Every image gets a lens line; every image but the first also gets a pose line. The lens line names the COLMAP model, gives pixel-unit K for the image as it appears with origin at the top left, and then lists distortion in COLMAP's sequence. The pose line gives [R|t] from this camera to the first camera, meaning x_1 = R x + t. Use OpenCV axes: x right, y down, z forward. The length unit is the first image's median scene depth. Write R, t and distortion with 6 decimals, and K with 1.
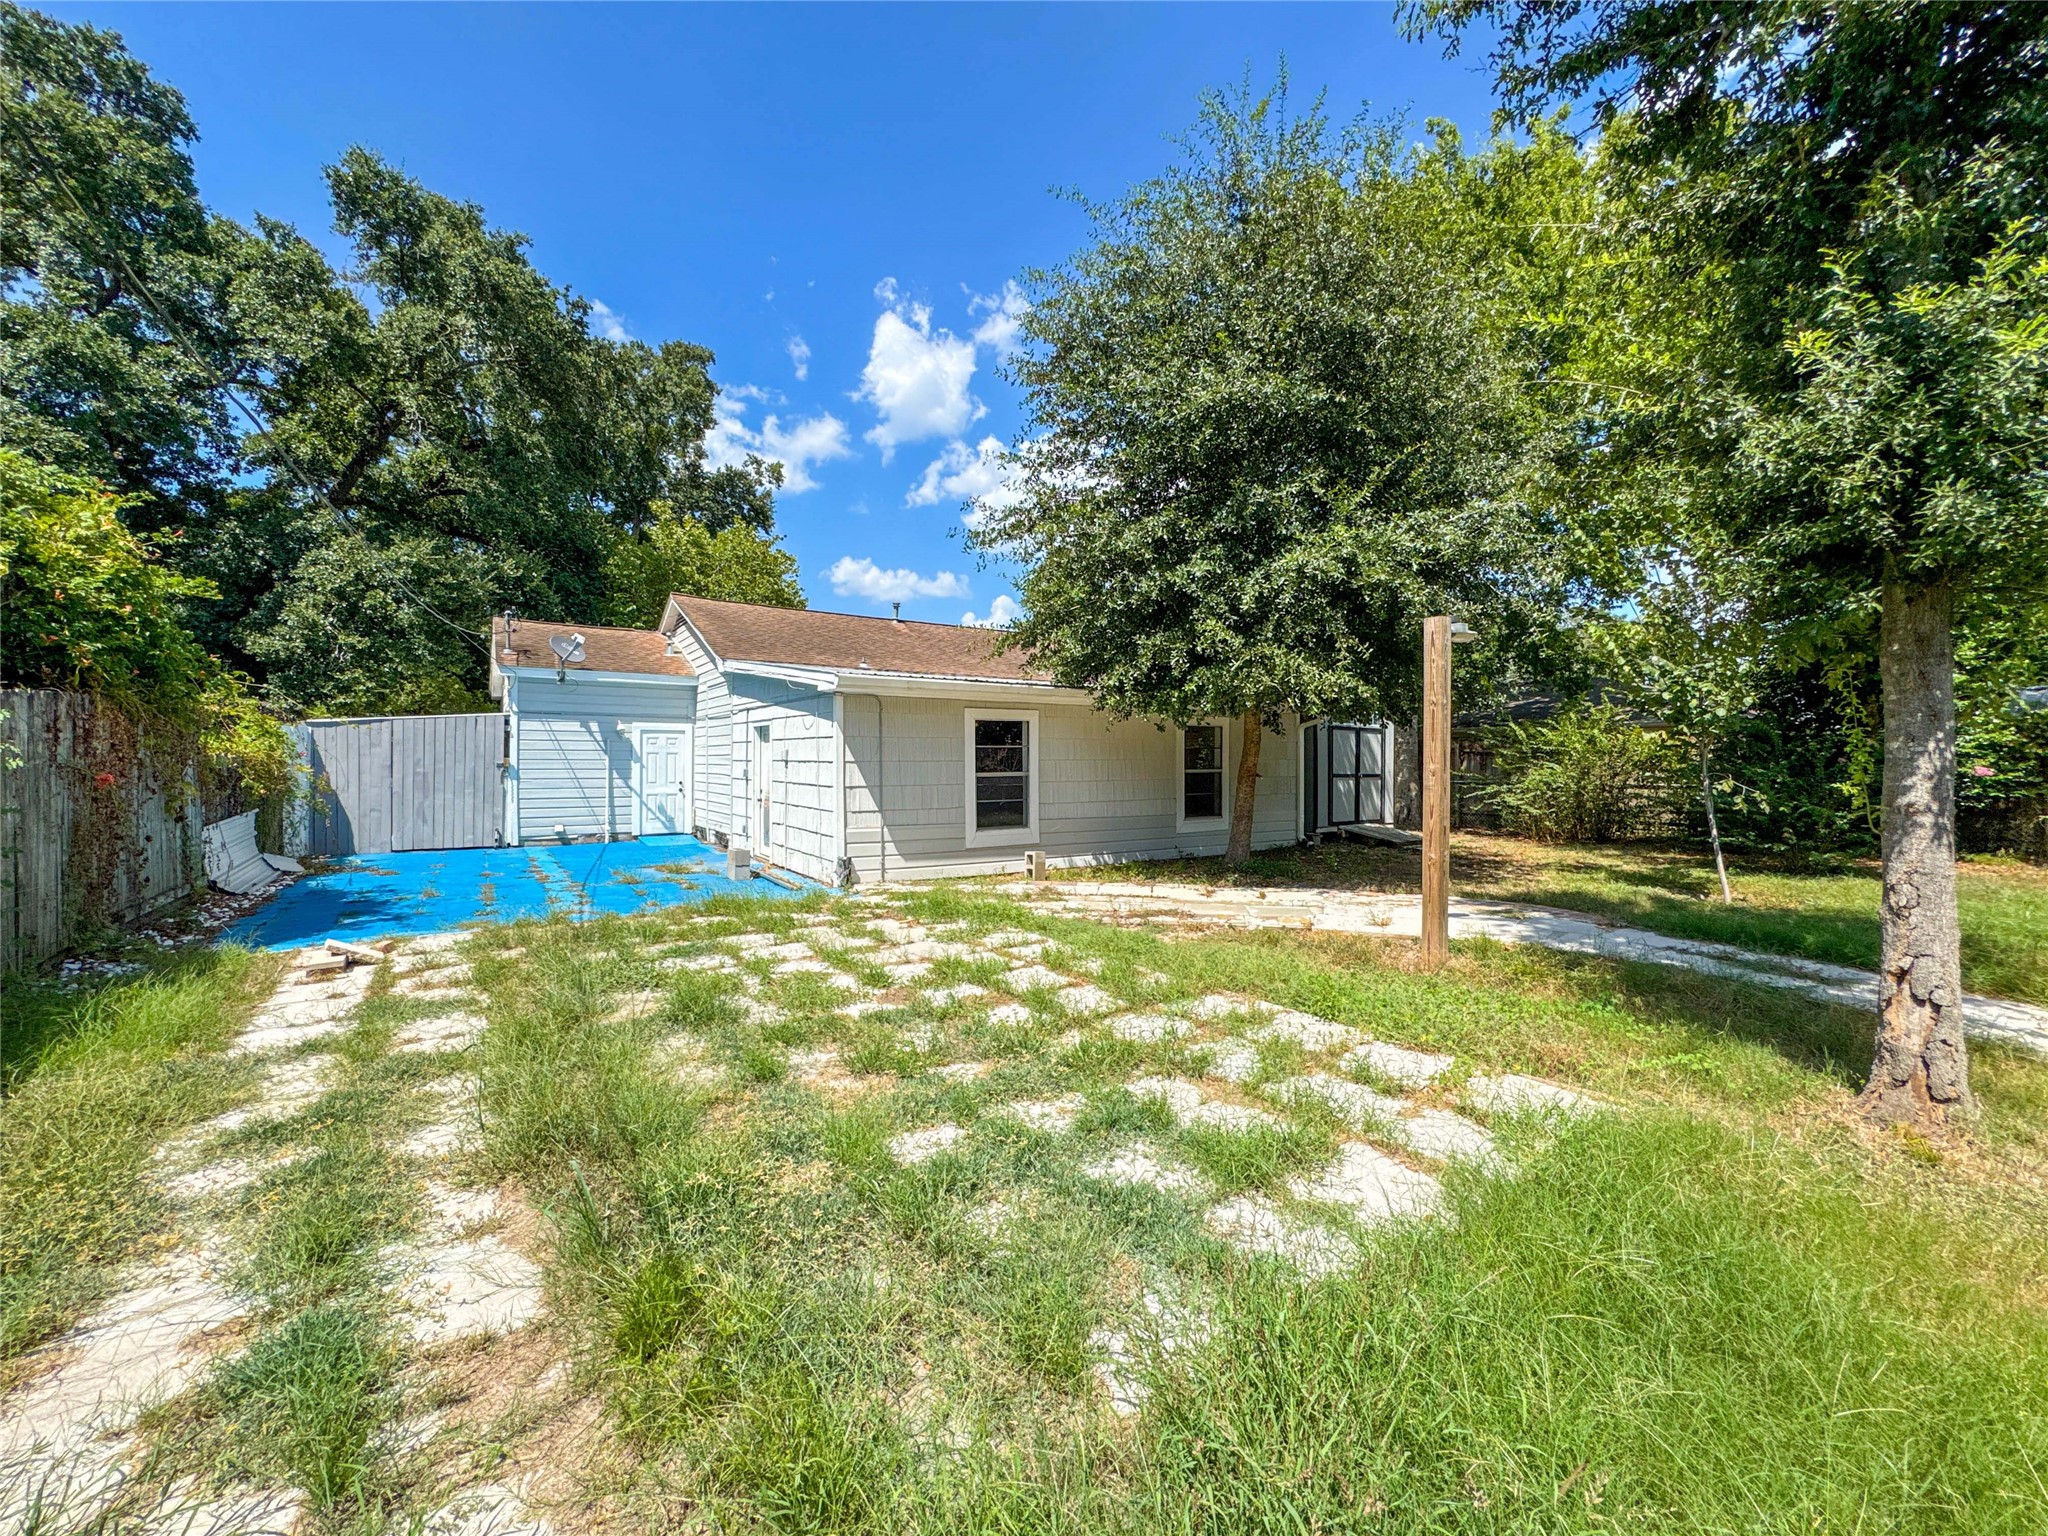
lens RADIAL K [[812.0, 0, 1023.8], [0, 812.0, 764.6], [0, 0, 1]] dist [-0.017747, 0.004883]
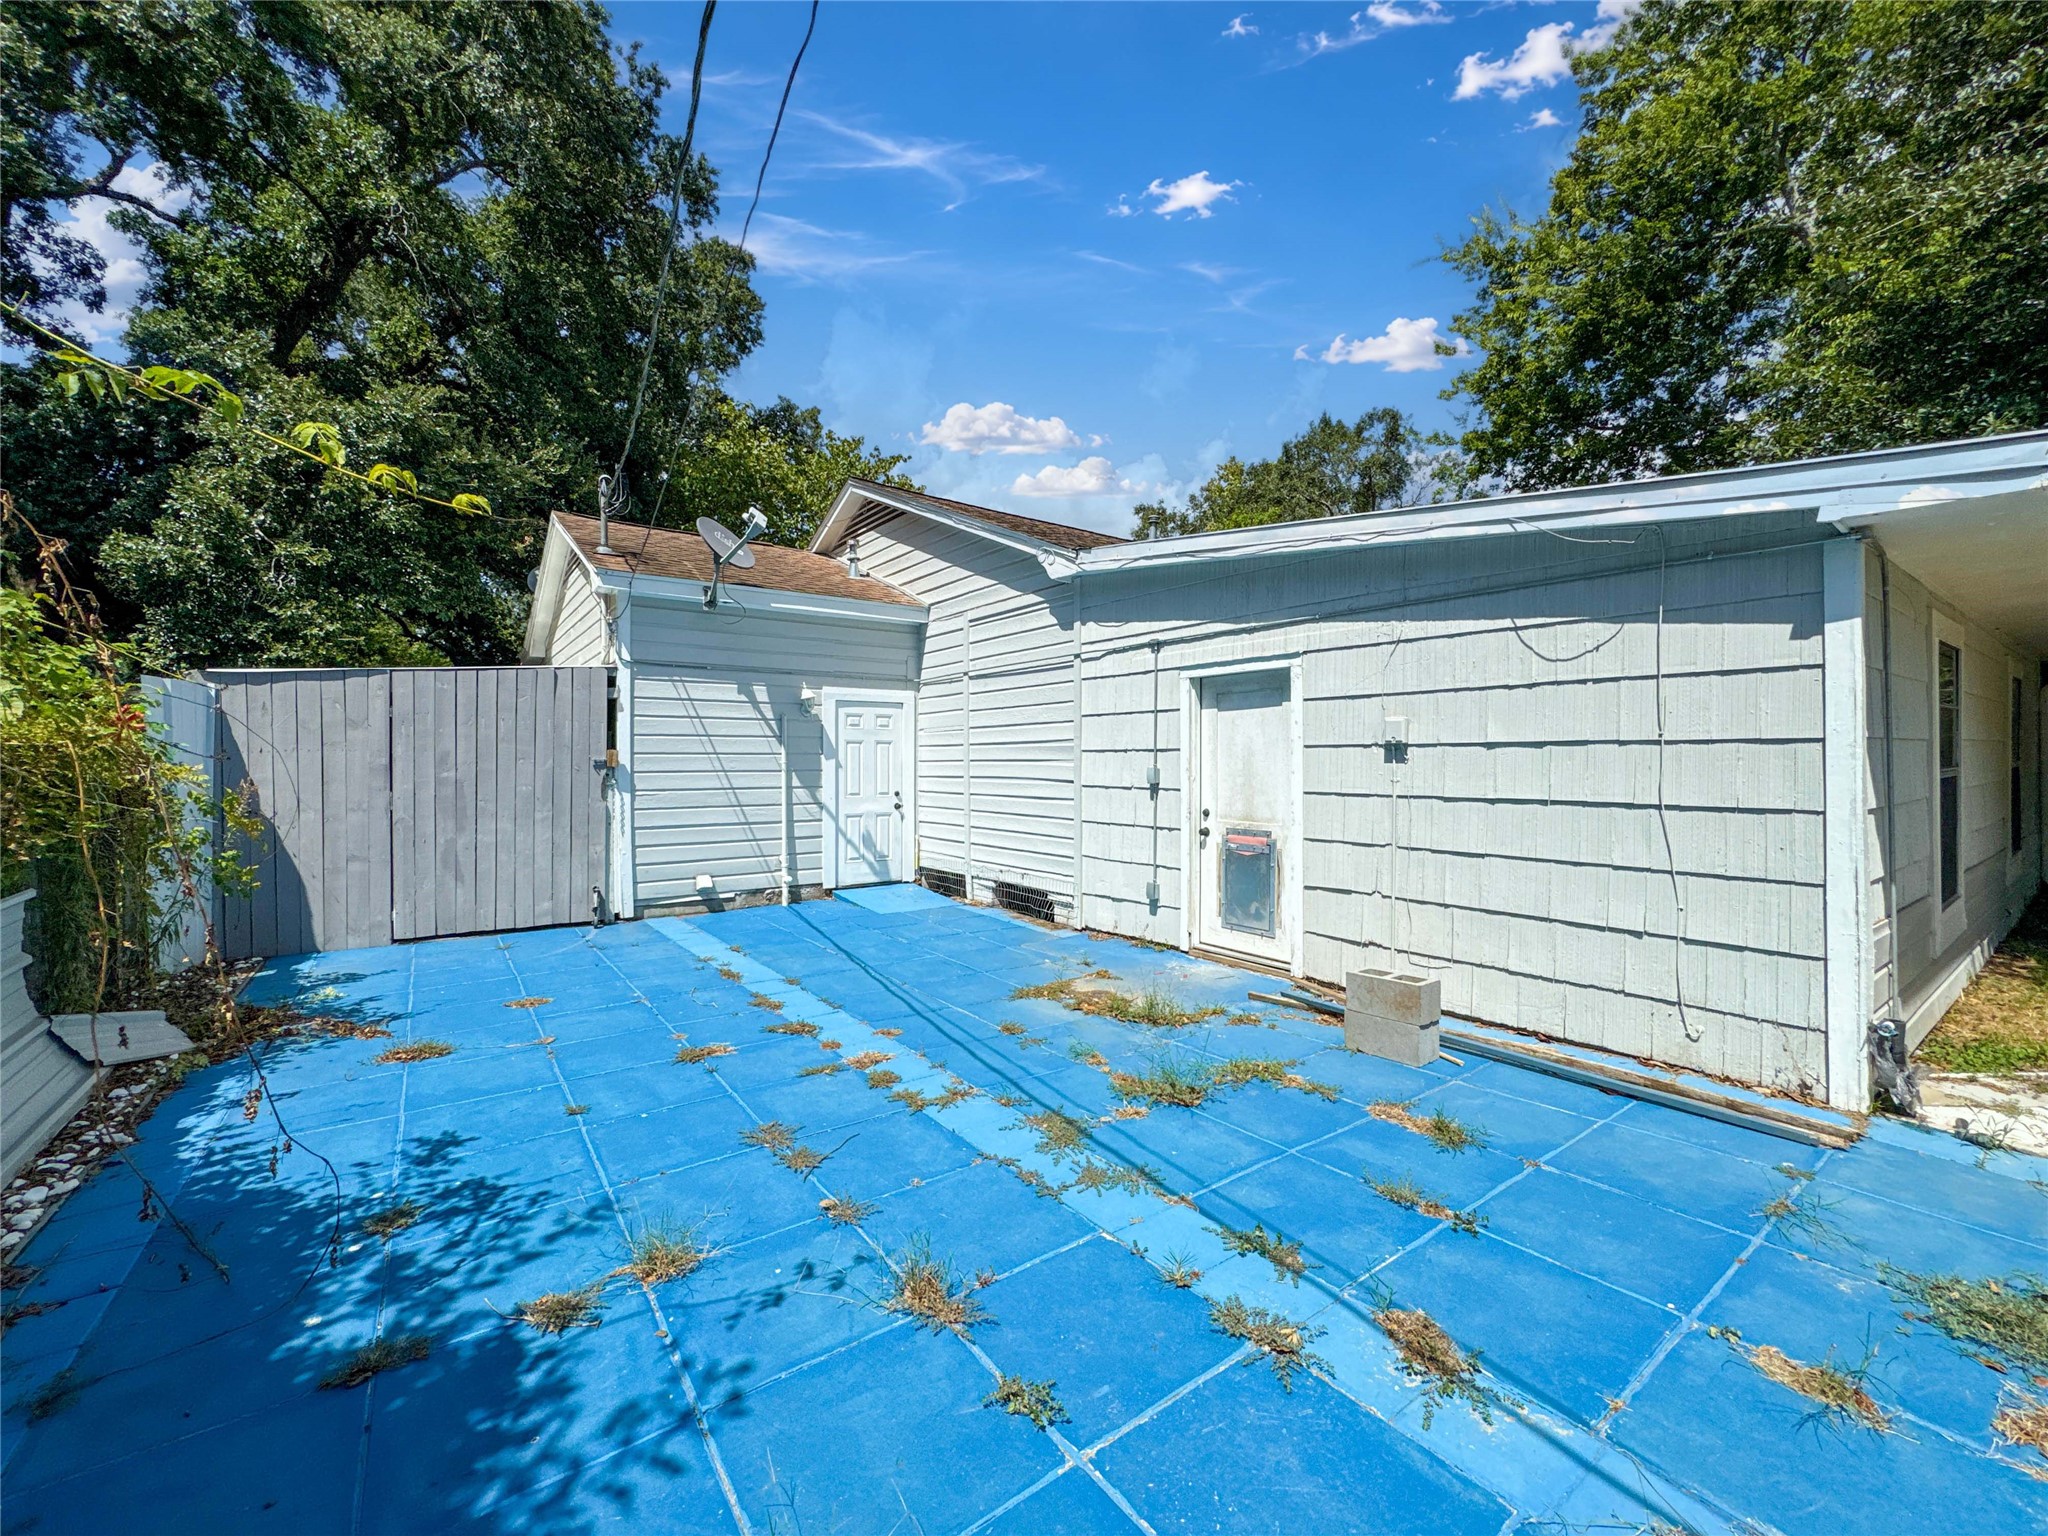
lens RADIAL K [[812.0, 0, 1021.2], [0, 812.0, 764.0], [0, 0, 1]] dist [-0.017747, 0.004883]
pose [[0.998979, -0.006792, 0.044661, -0.374480], [0.006942, 0.999971, -0.003202, 0.004016], [-0.044638, 0.003509, 0.998997, 0.436460]]
